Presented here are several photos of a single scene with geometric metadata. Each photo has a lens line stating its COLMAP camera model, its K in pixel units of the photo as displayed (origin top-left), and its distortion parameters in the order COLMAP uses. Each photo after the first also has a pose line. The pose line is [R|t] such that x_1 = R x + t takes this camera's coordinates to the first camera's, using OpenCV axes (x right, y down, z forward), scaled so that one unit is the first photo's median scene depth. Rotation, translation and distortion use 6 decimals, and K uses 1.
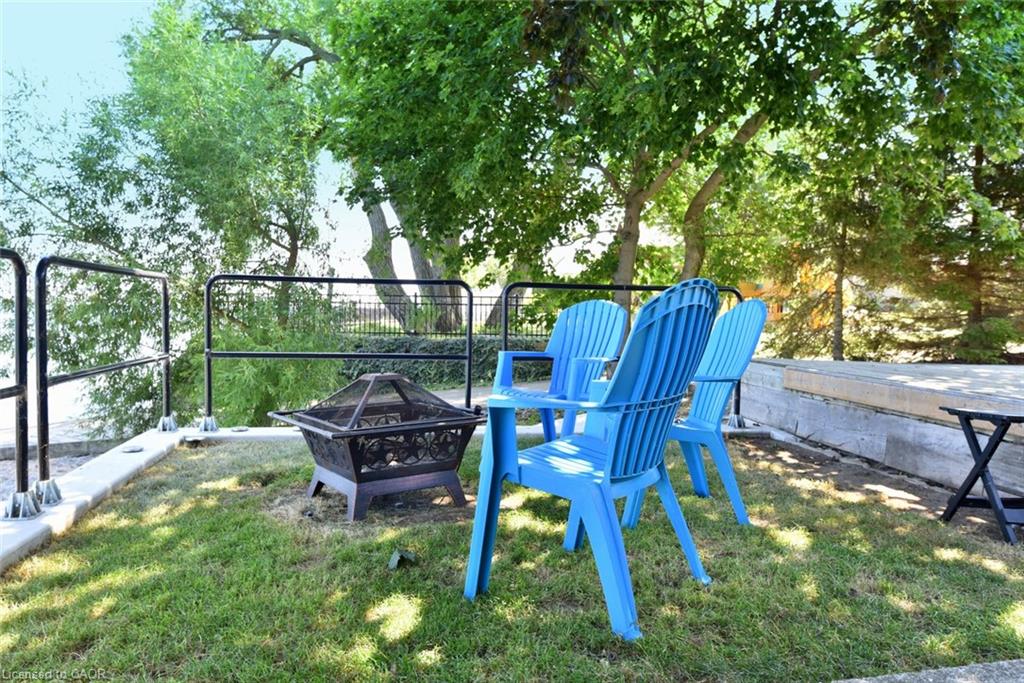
lens RADIAL K [[672.8, 0, 514.5], [0, 672.8, 337.9], [0, 0, 1]] dist [0.001542, 0.000390]
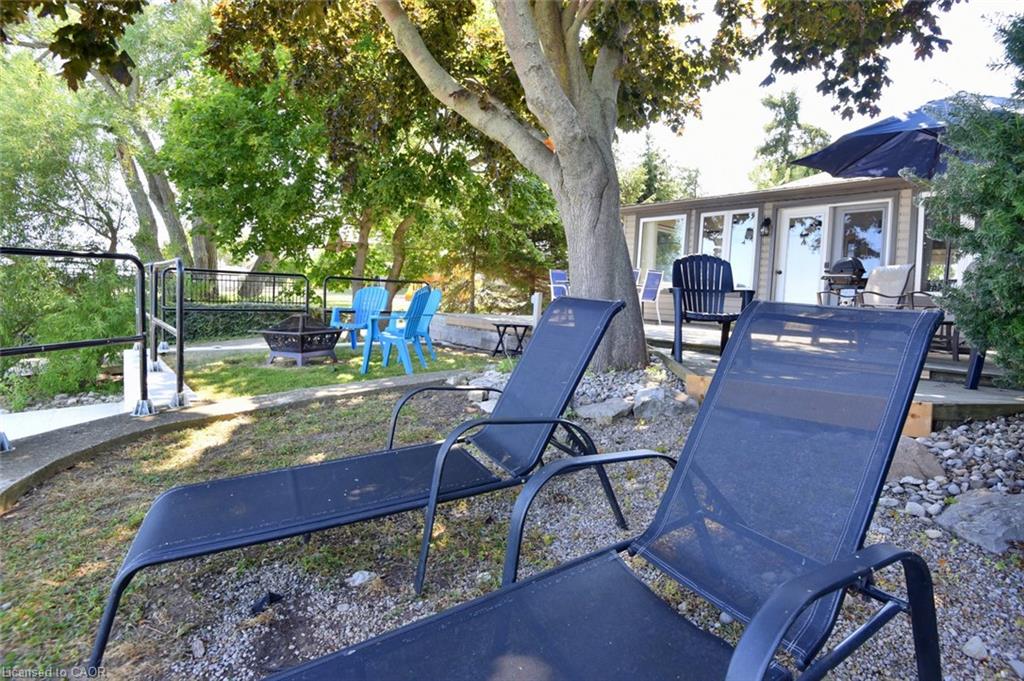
lens RADIAL K [[470.7, 0, 511.6], [0, 470.7, 337.1], [0, 0, 1]] dist [-0.027154, -0.002108]
pose [[0.867561, -0.024017, 0.496751, -0.093172], [-0.007755, 0.998059, 0.061797, 0.006051], [-0.497271, -0.057465, 0.865690, -0.229164]]
